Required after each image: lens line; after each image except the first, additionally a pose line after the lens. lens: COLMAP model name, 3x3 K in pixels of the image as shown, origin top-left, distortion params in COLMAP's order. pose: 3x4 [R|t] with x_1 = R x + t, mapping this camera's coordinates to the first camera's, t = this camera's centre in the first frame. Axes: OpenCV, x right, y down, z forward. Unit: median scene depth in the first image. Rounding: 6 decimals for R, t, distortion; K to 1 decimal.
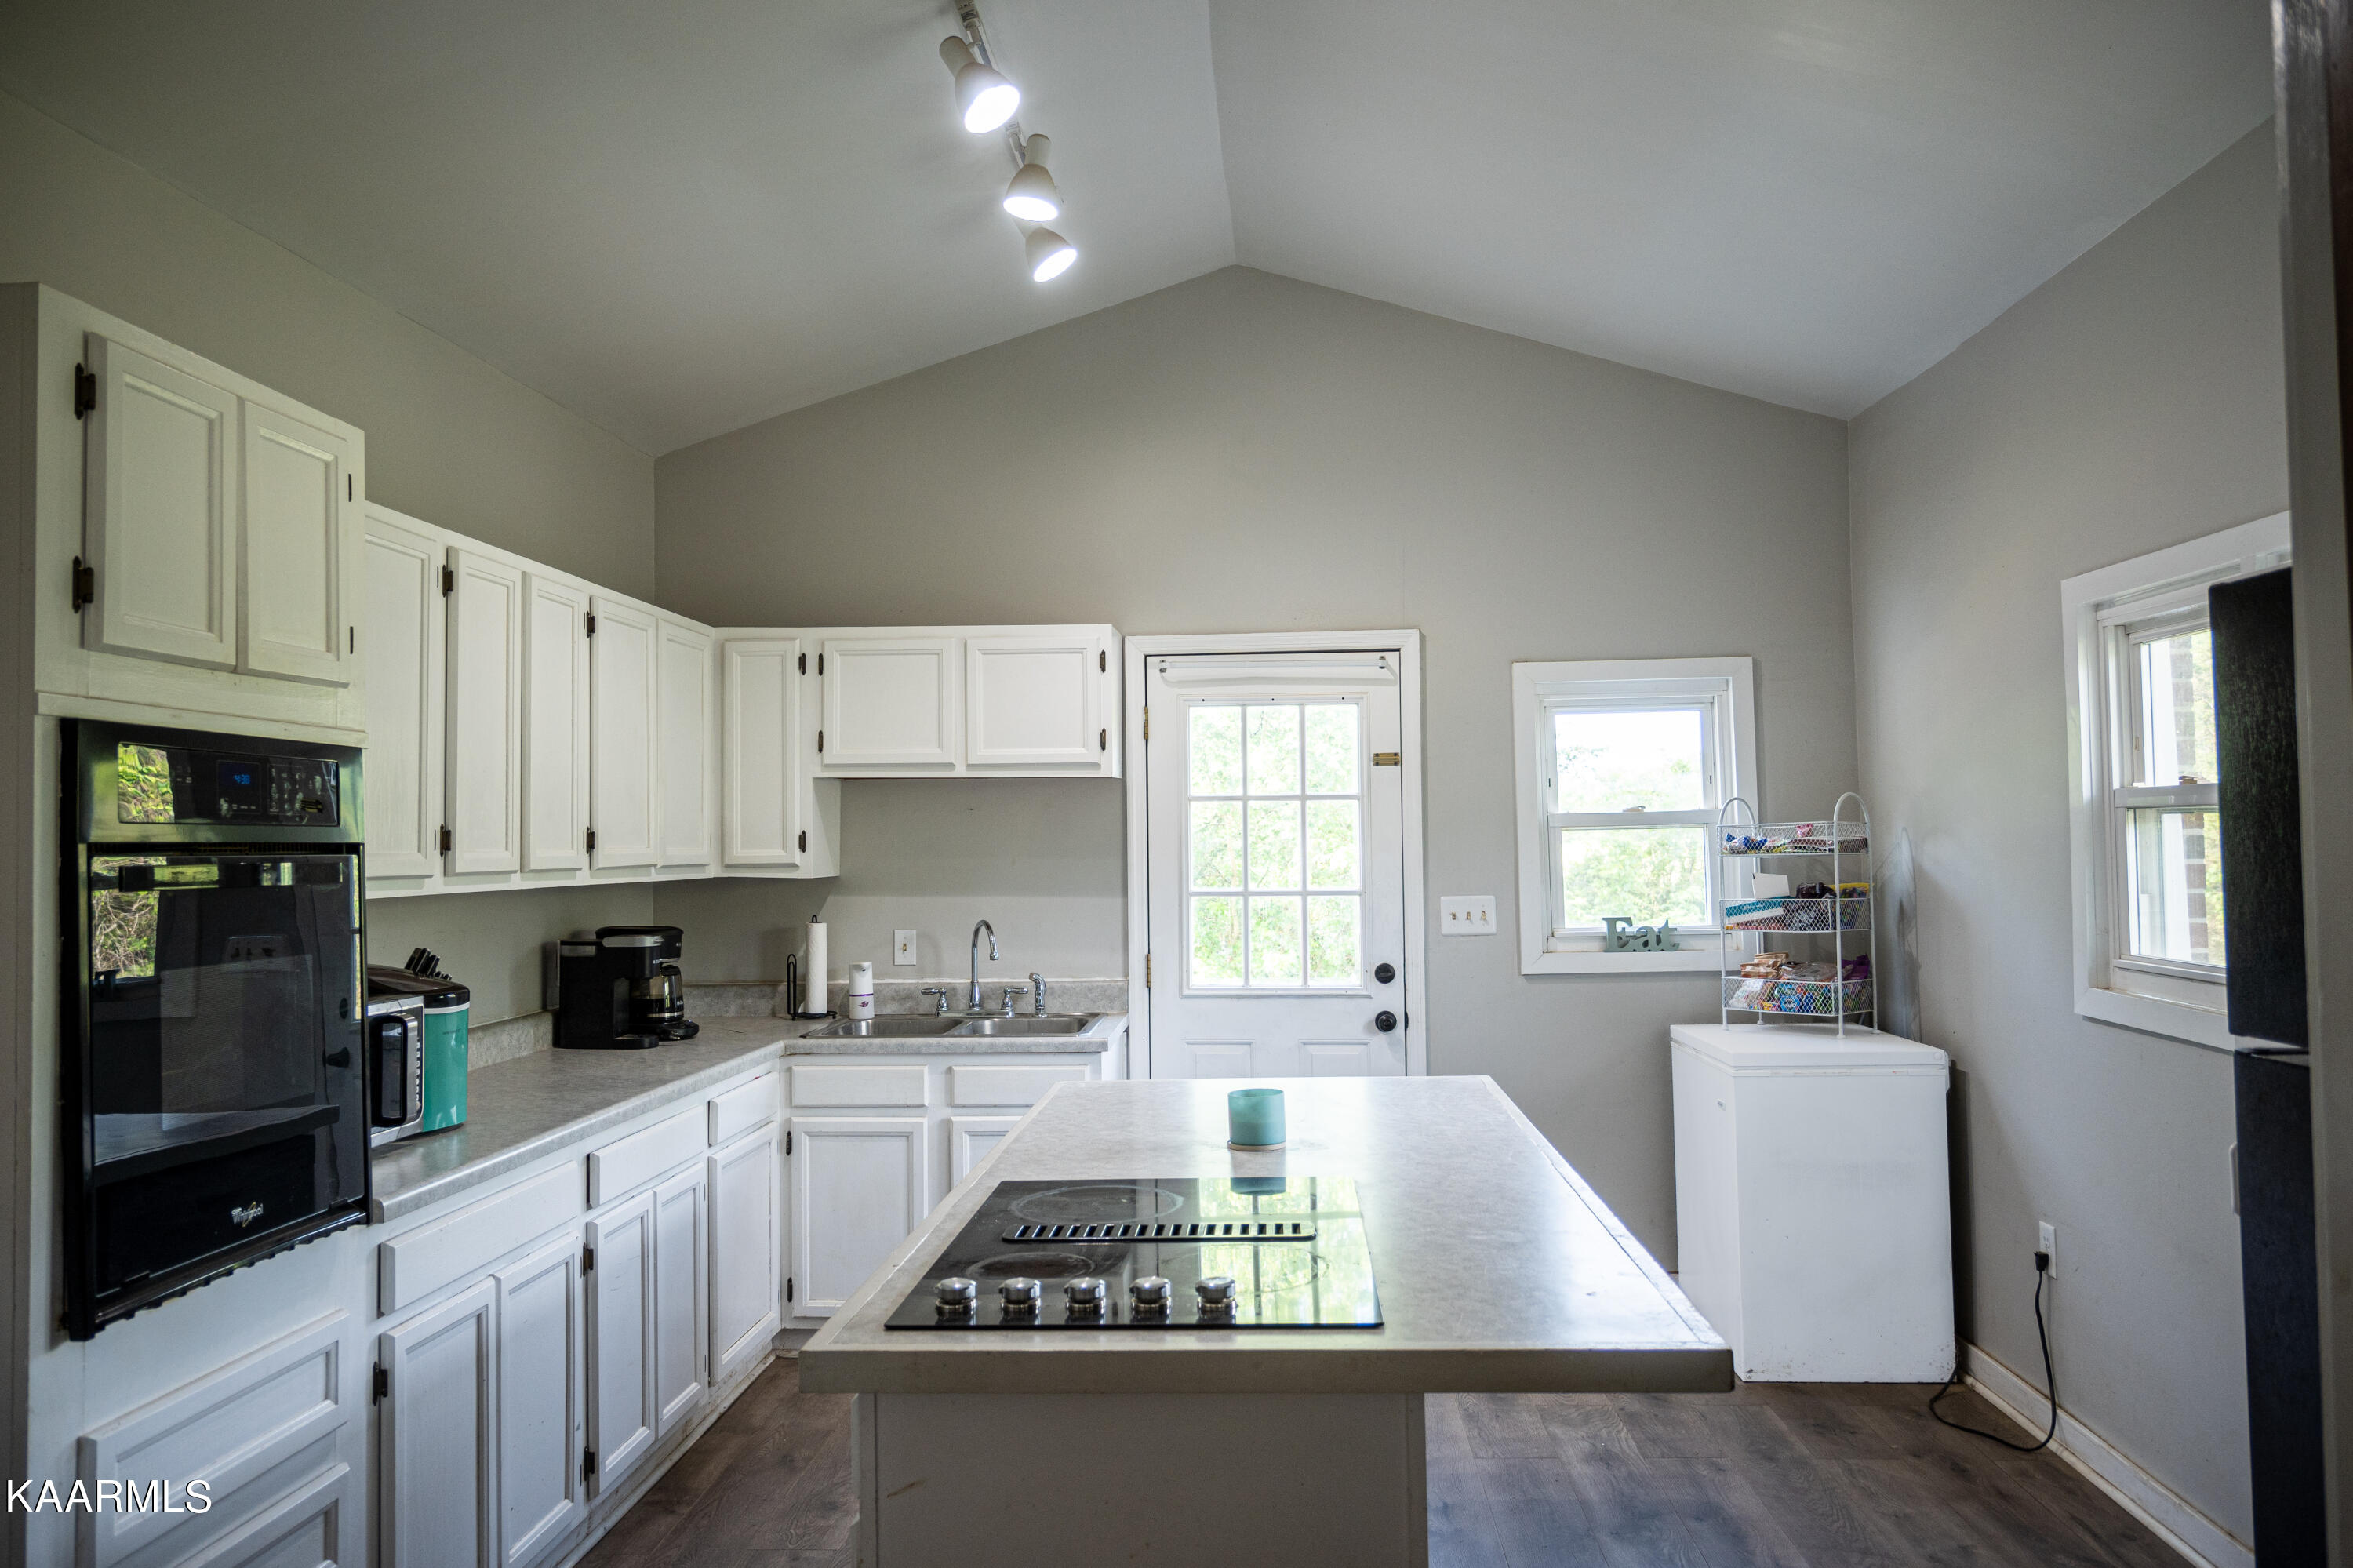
lens RADIAL K [[1644.6, 0, 1176.5], [0, 1644.6, 784.0], [0, 0, 1]] dist [0.004290, 0.006046]
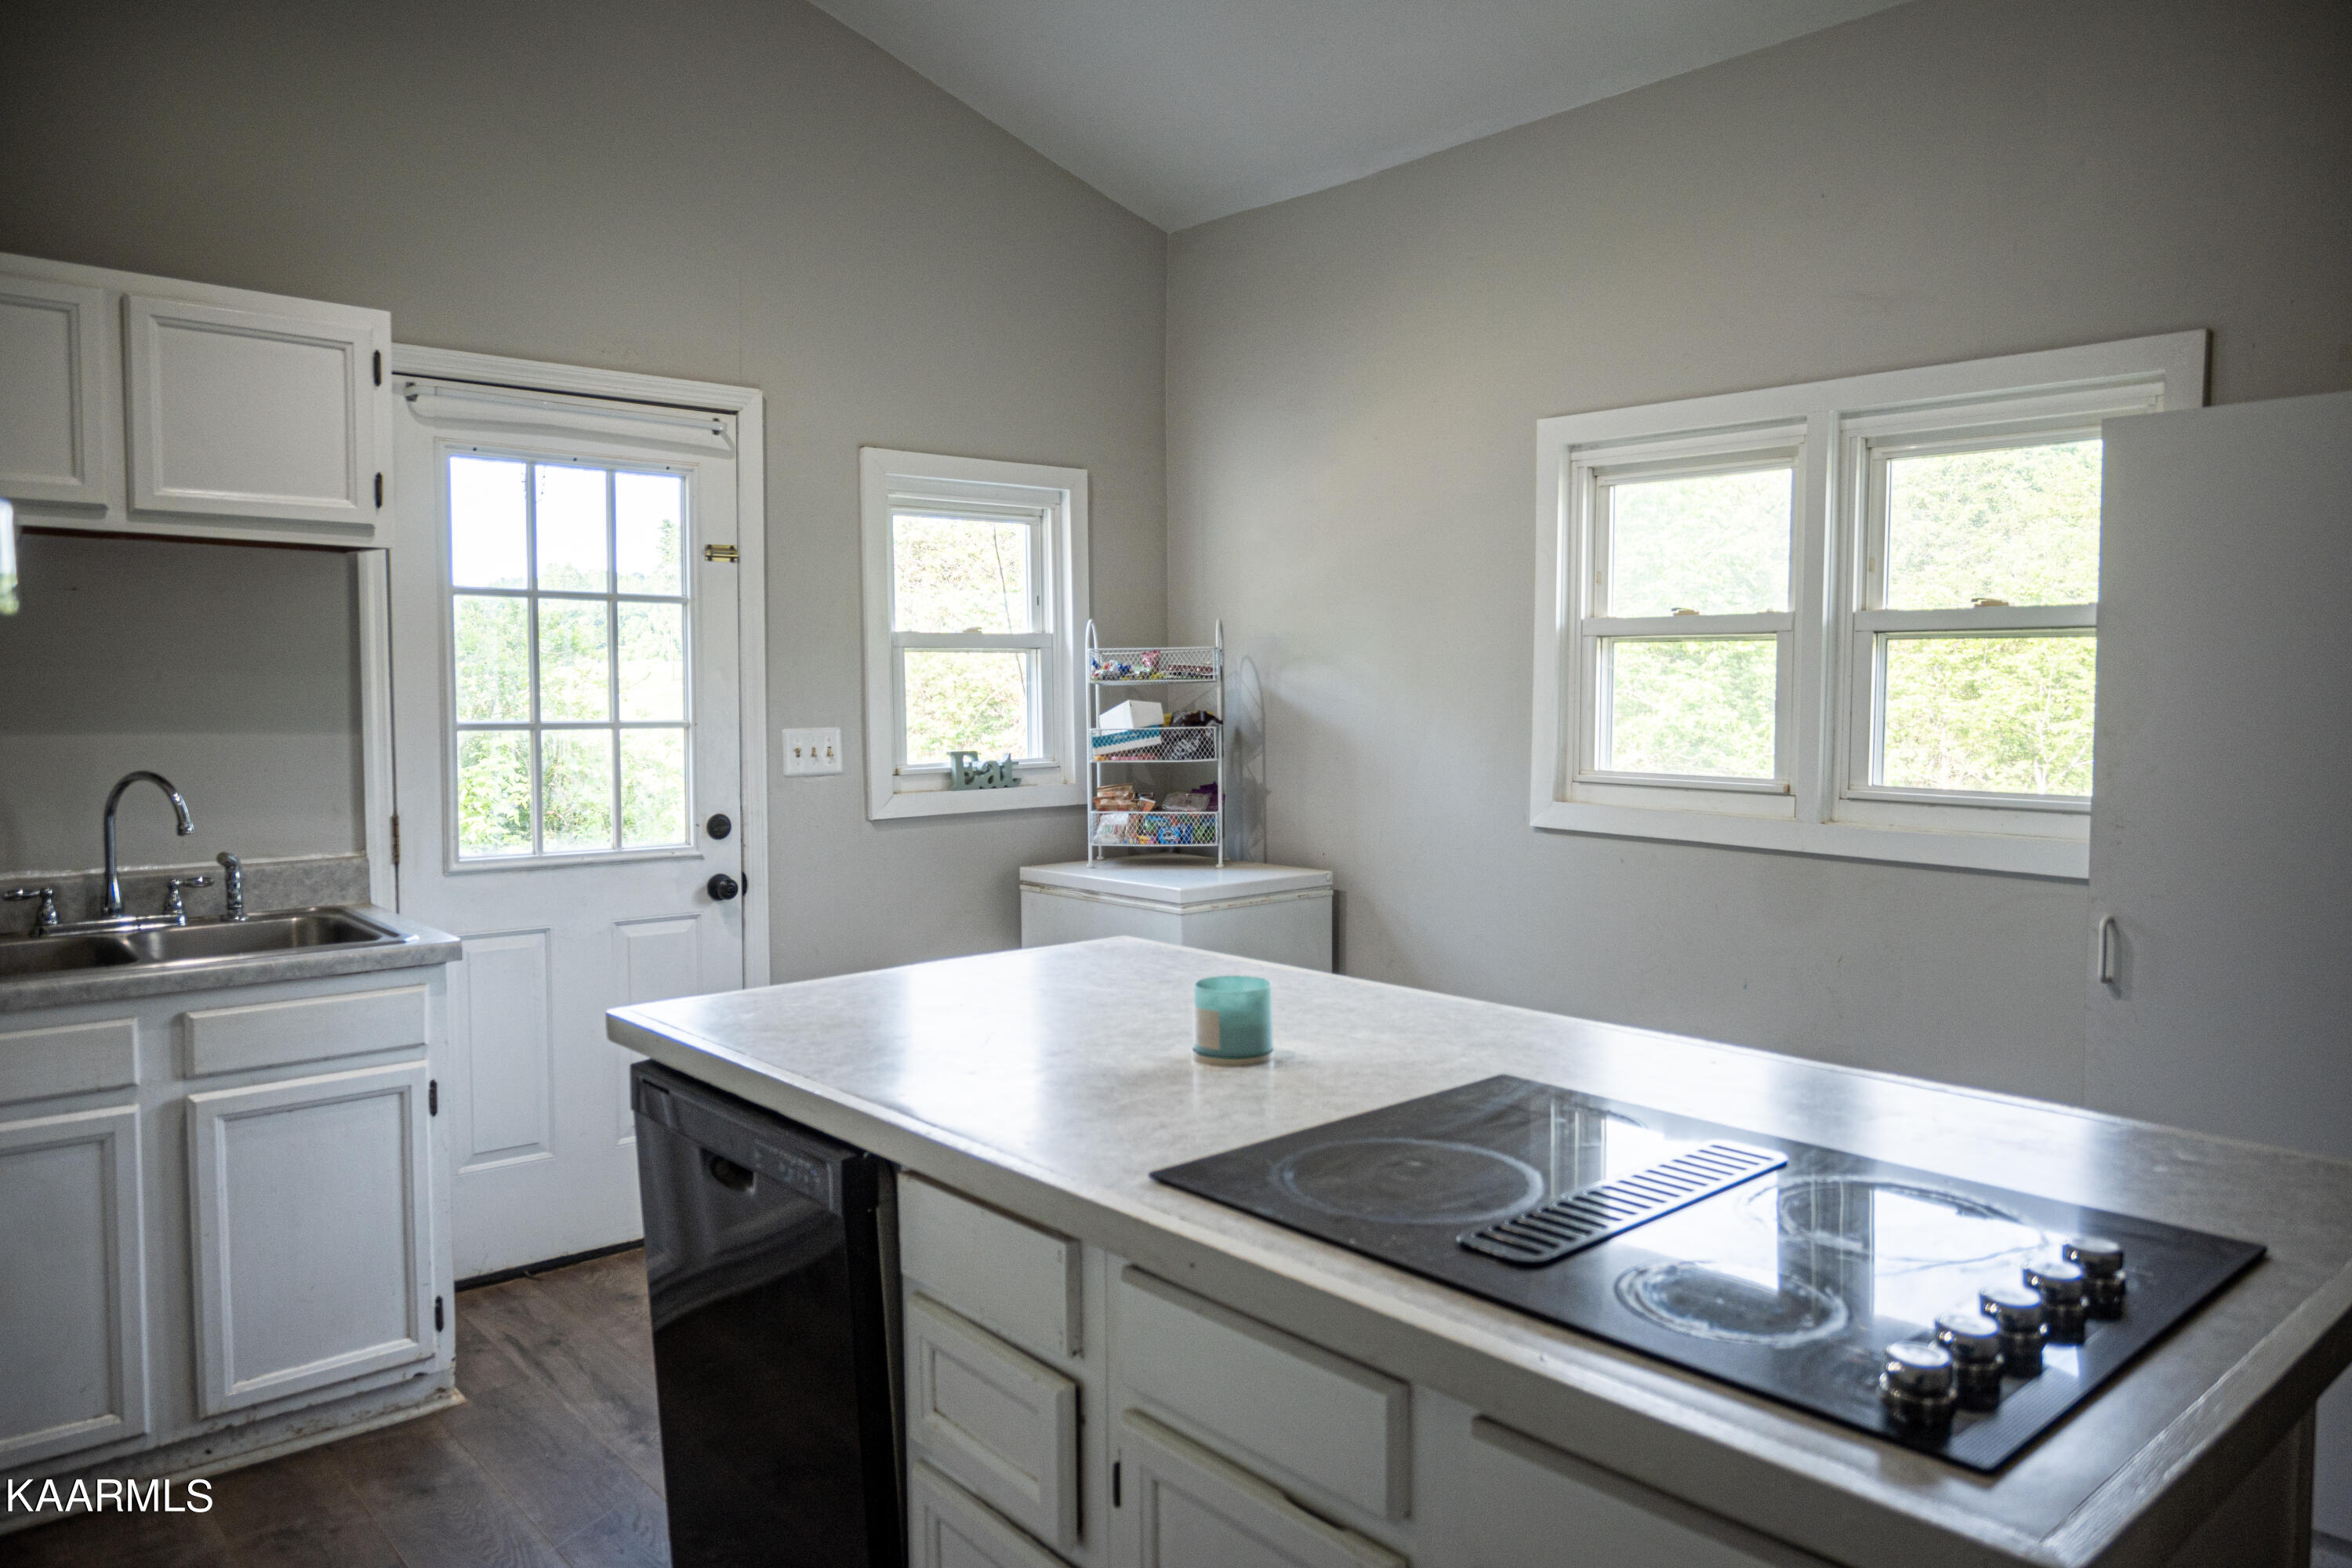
lens RADIAL K [[1617.9, 0, 1176.0], [0, 1617.9, 784.0], [0, 0, 1]] dist [-0.001260, -0.000436]
pose [[0.704623, -0.029798, 0.708956, -0.269477], [-0.035608, 0.996374, 0.077269, 0.027334], [-0.708688, -0.079690, 0.701007, 0.306099]]
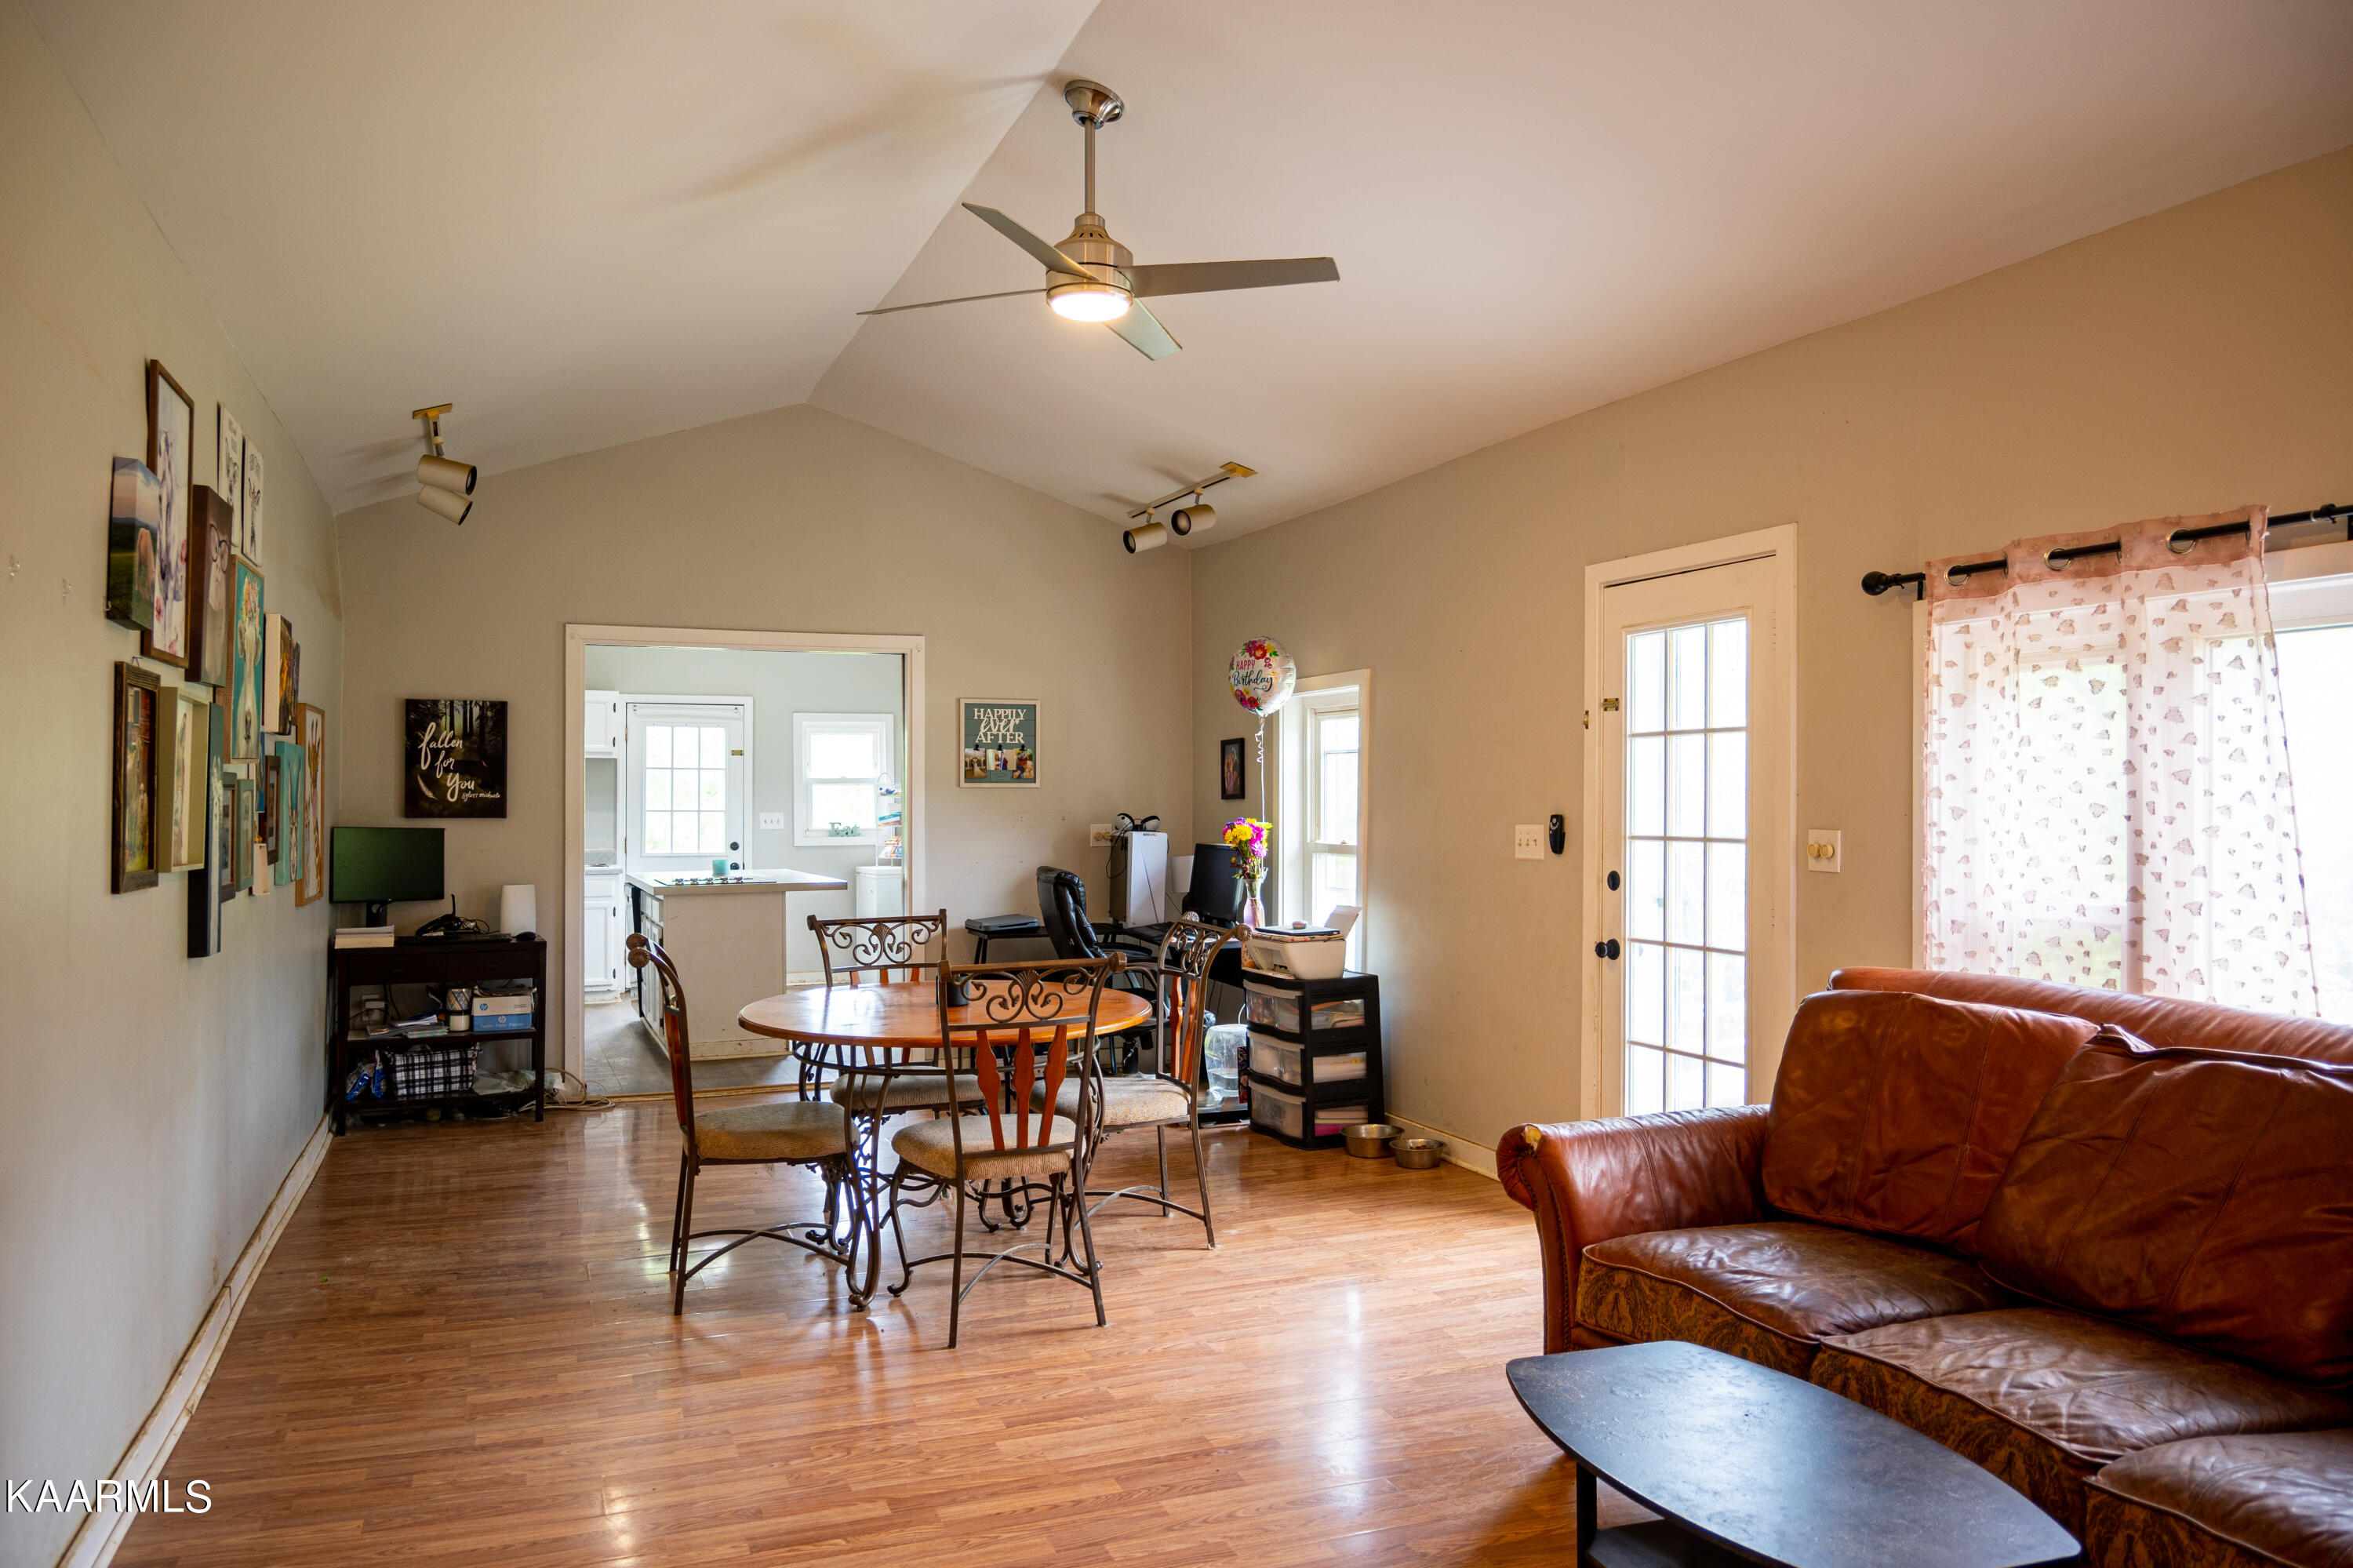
lens RADIAL K [[1644.6, 0, 1176.5], [0, 1644.6, 784.0], [0, 0, 1]] dist [0.004290, 0.006046]
pose [[0.903217, 0.017671, 0.428821, -0.304936], [-0.028919, 0.999387, 0.019728, -0.035071], [-0.428209, -0.030219, 0.903174, -1.347950]]
